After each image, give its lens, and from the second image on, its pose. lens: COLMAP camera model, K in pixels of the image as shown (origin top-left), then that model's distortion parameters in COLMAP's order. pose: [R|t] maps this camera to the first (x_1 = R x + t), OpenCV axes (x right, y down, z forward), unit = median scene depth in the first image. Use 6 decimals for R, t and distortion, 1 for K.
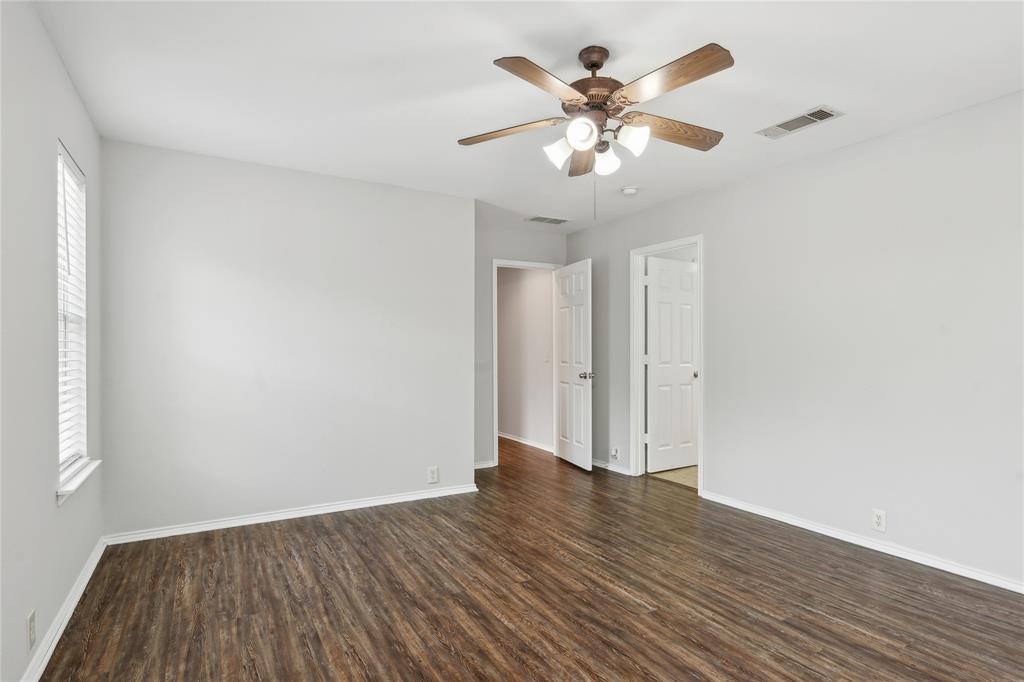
lens RADIAL K [[526.0, 0, 511.2], [0, 526.0, 345.1], [0, 0, 1]] dist [0.002546, 0.000523]
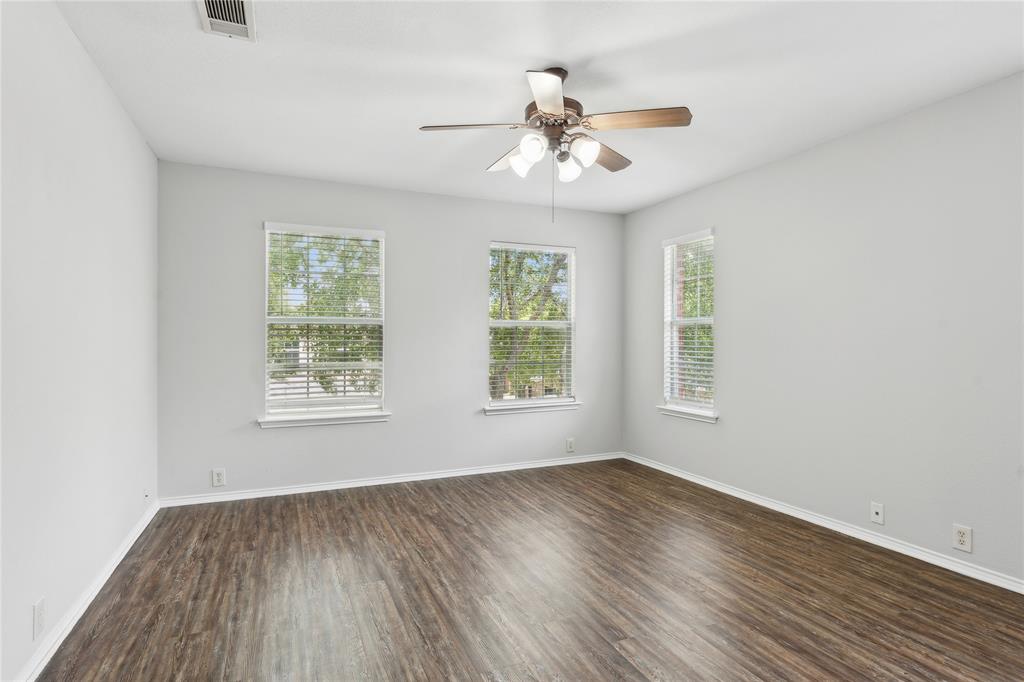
lens RADIAL K [[526.0, 0, 512.1], [0, 526.0, 341.4], [0, 0, 1]] dist [0.002546, 0.000523]
pose [[-0.993891, -0.004828, 0.110258, 0.113953], [-0.005561, 0.999964, -0.006344, 0.018606], [-0.110223, -0.006919, -0.993883, 1.987146]]
